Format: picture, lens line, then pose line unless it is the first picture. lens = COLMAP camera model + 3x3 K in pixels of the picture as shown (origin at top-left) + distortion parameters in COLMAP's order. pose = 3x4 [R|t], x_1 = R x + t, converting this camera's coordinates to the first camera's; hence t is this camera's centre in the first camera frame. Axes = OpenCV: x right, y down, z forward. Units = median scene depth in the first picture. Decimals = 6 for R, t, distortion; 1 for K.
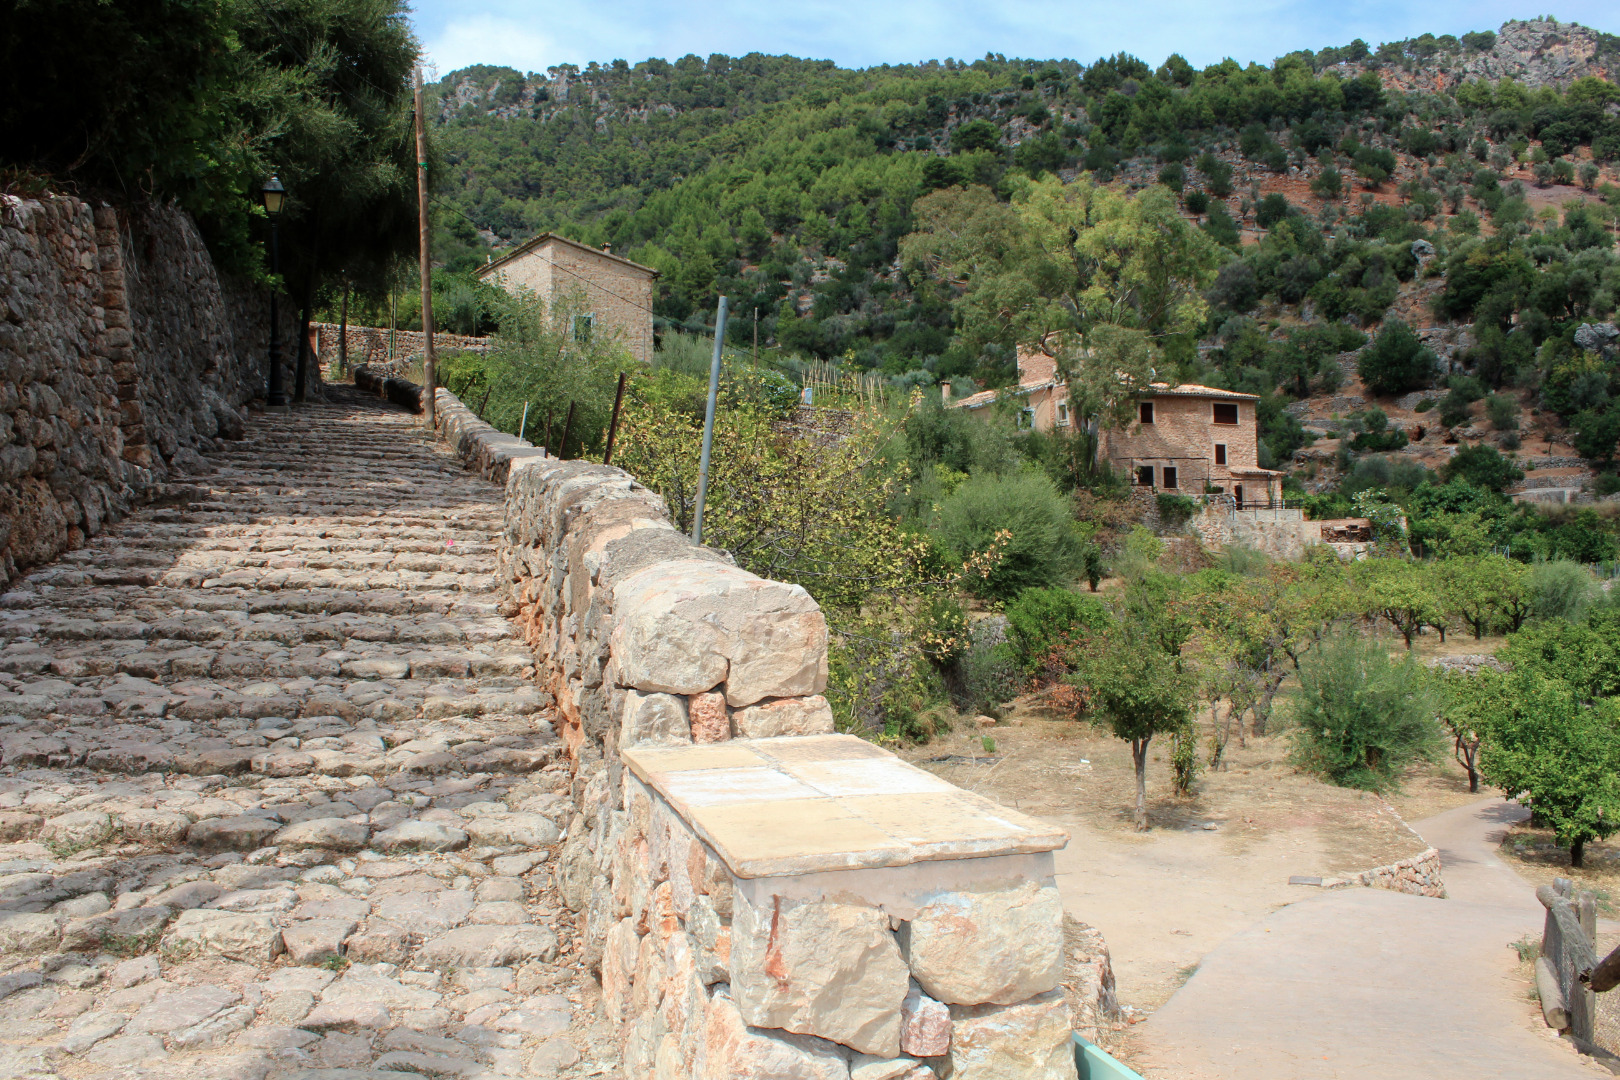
lens RADIAL K [[1664.7, 0, 810.0], [0, 1664.7, 540.0], [0, 0, 1]] dist [-0.274674, 0.331625]
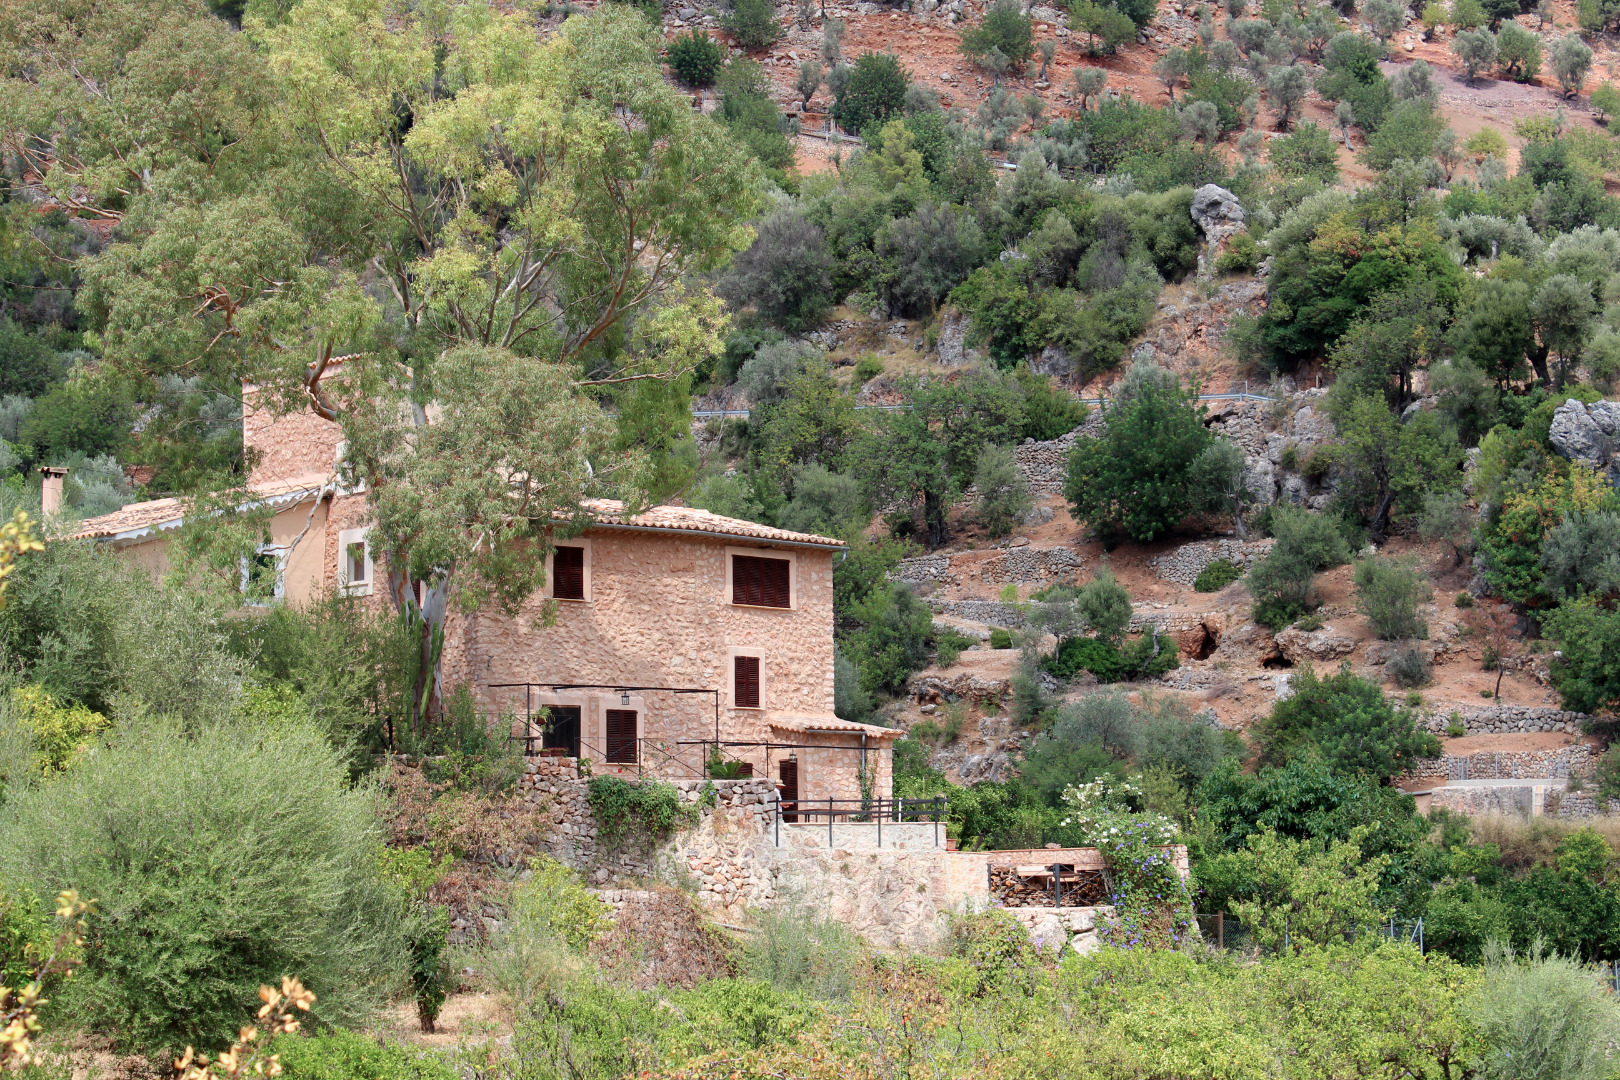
lens RADIAL K [[3156.8, 0, 810.0], [0, 3156.8, 540.0], [0, 0, 1]] dist [0.031013, 0.025927]
pose [[0.941700, 0.046050, 0.333287, 0.003448], [-0.024442, 0.997335, -0.068739, -0.033407], [-0.335564, 0.056585, 0.940316, 0.254183]]
